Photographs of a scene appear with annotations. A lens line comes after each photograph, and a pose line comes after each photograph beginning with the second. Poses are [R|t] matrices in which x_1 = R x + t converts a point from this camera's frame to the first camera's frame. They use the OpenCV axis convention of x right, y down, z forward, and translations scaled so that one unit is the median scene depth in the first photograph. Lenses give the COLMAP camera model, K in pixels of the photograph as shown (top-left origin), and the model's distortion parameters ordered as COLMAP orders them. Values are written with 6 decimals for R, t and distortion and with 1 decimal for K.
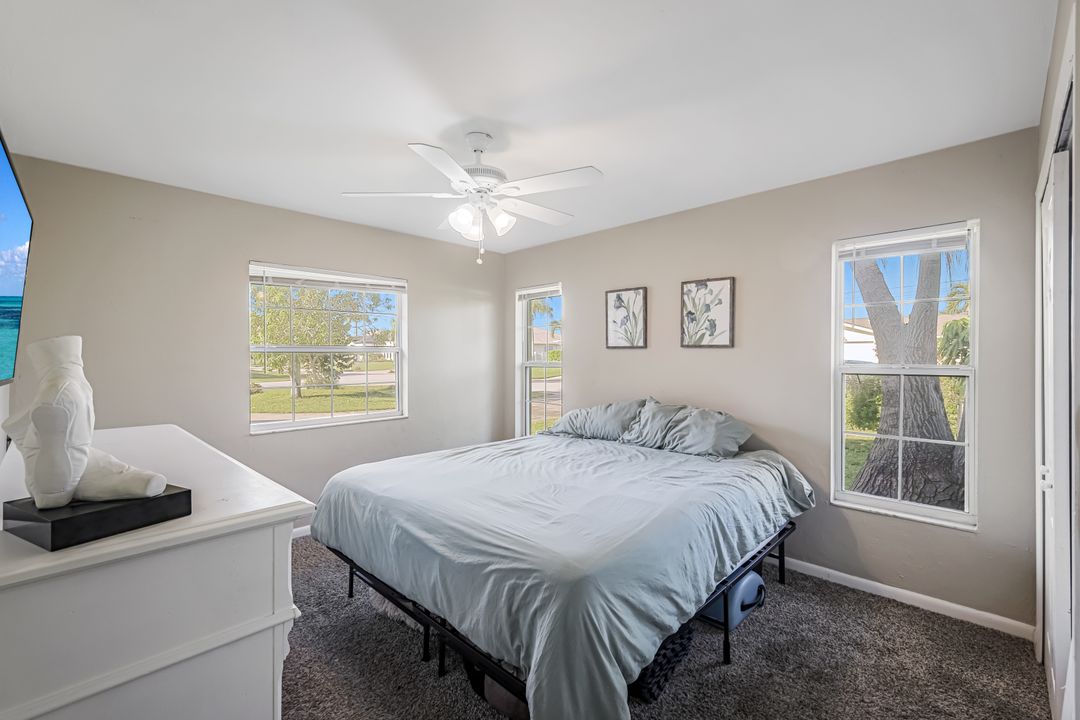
lens RADIAL K [[467.6, 0, 540.5], [0, 467.6, 361.0], [0, 0, 1]] dist [0.002890, 0.000303]
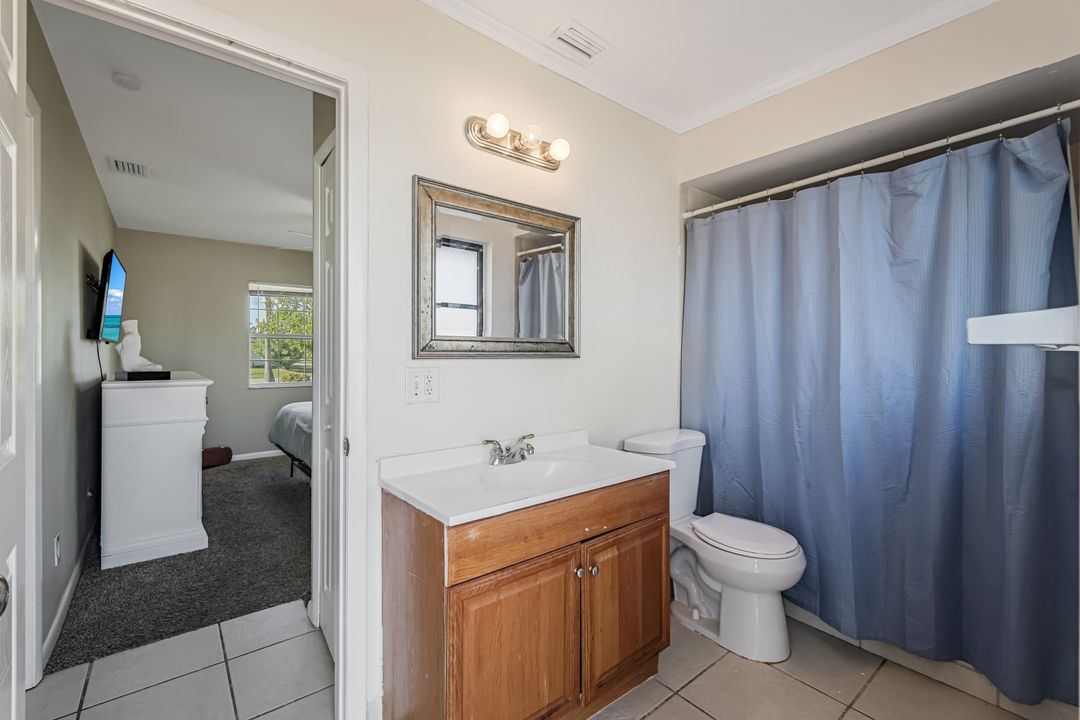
lens RADIAL K [[467.6, 0, 540.3], [0, 467.6, 356.1], [0, 0, 1]] dist [0.002890, 0.000303]
pose [[0.993408, 0.009007, -0.114274, 0.640941], [-0.009363, 0.999953, -0.002581, 0.048532], [0.114246, 0.003634, 0.993446, -0.565278]]
